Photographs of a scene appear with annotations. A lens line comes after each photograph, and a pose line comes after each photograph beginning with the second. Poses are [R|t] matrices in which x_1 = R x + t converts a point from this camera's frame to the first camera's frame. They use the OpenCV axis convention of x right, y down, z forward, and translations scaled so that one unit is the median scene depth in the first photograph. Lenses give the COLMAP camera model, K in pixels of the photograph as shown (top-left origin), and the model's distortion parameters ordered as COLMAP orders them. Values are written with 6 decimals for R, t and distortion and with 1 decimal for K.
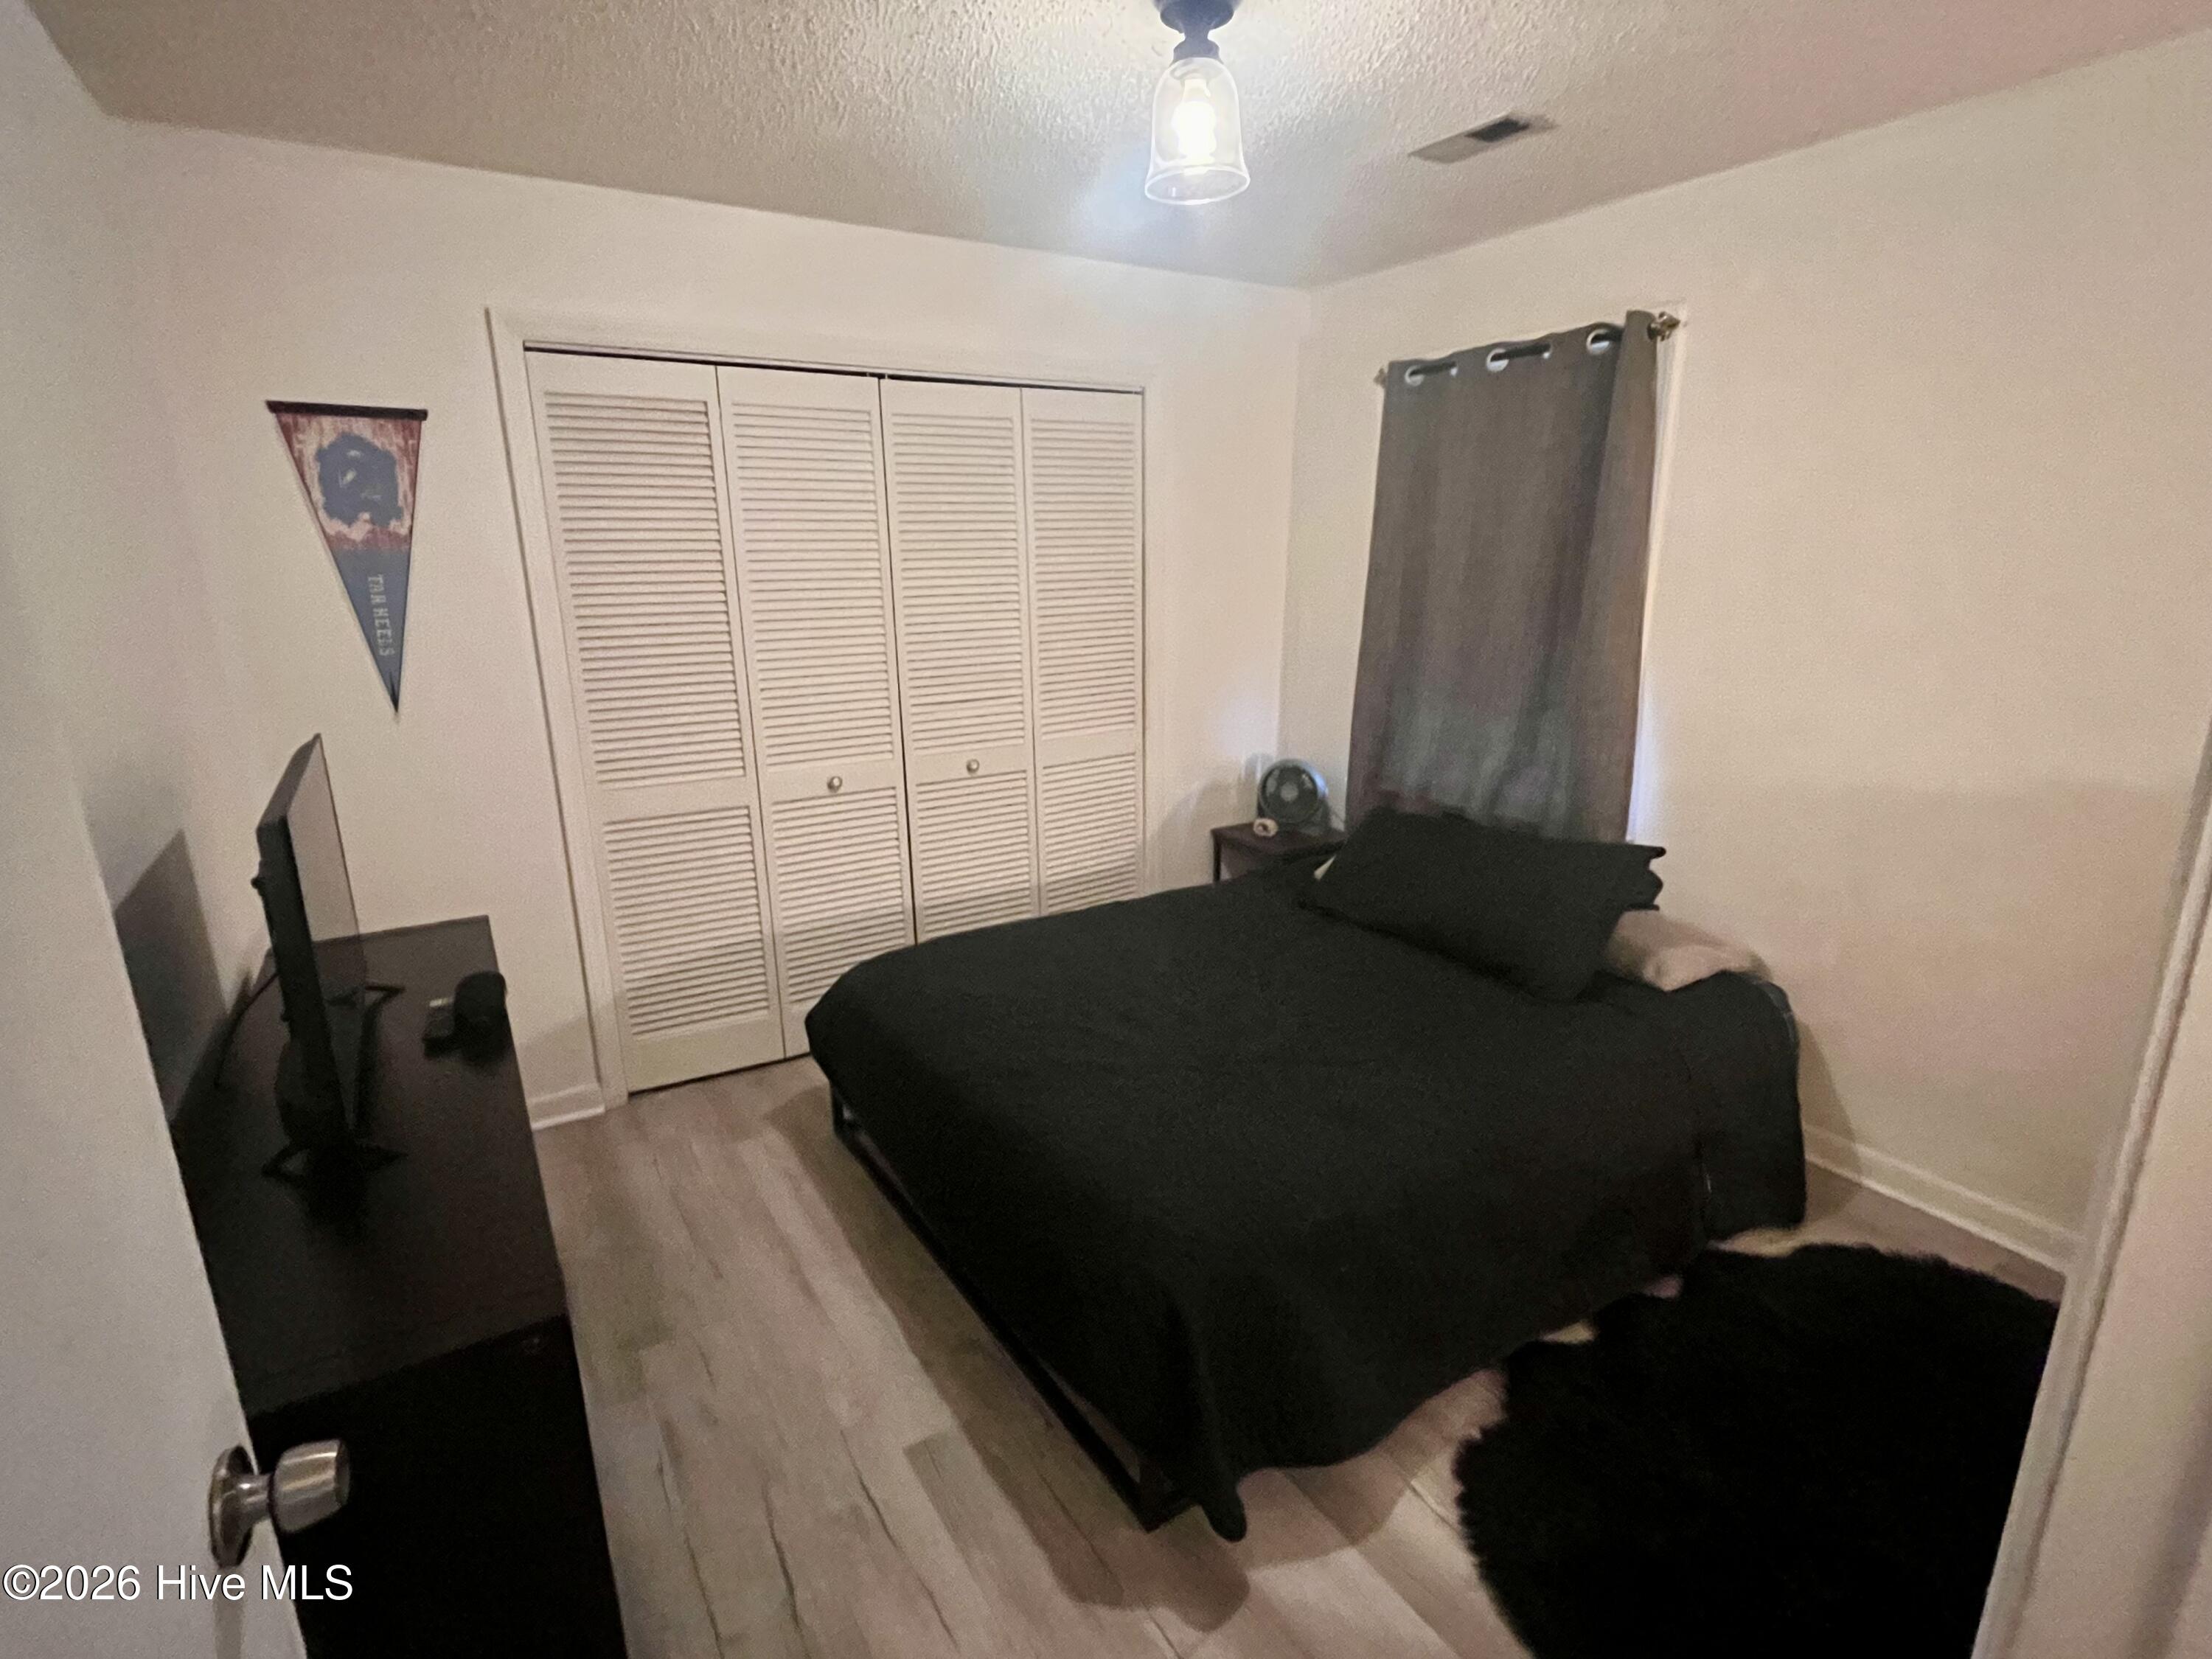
lens RADIAL K [[1072.7, 0, 1095.6], [0, 1072.7, 834.6], [0, 0, 1]] dist [0.001056, 0.000021]
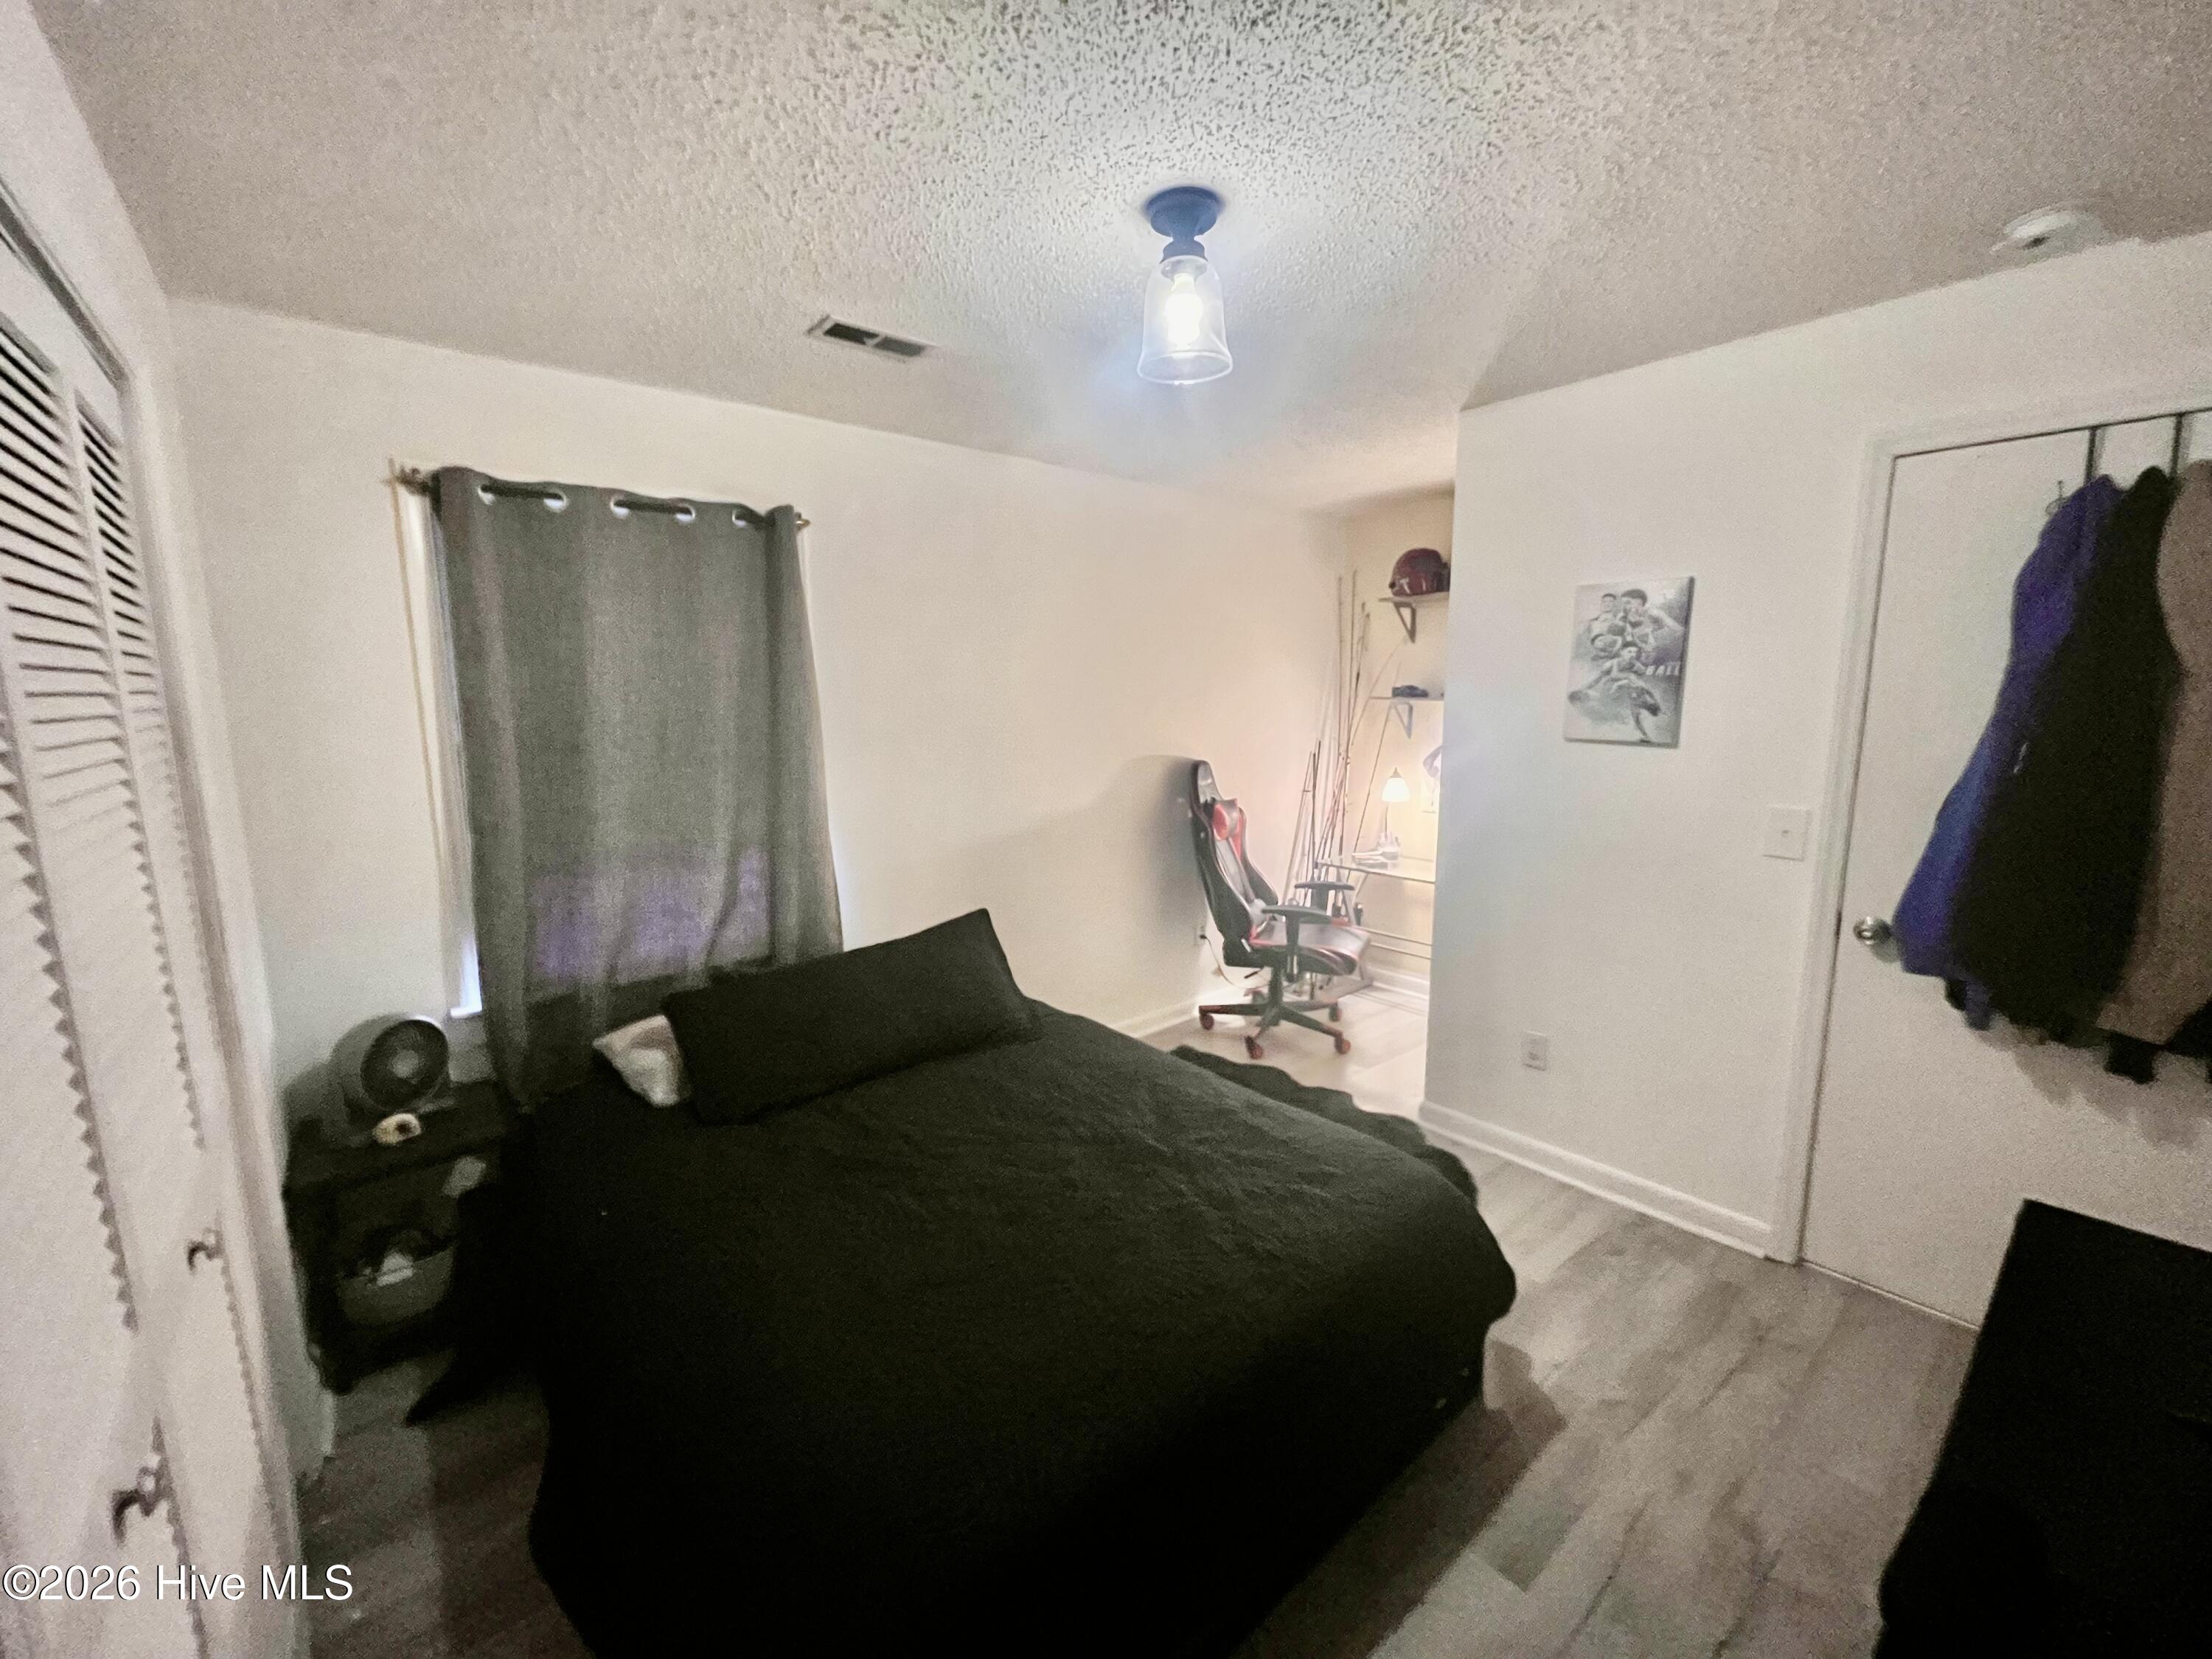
lens RADIAL K [[924.1, 0, 1092.2], [0, 924.1, 828.0], [0, 0, 1]] dist [-0.005814, 0.000820]
pose [[-0.140479, -0.123781, 0.982316, -0.543613], [0.270116, 0.949725, 0.158303, -0.198809], [-0.952525, 0.287577, -0.099981, 0.804427]]
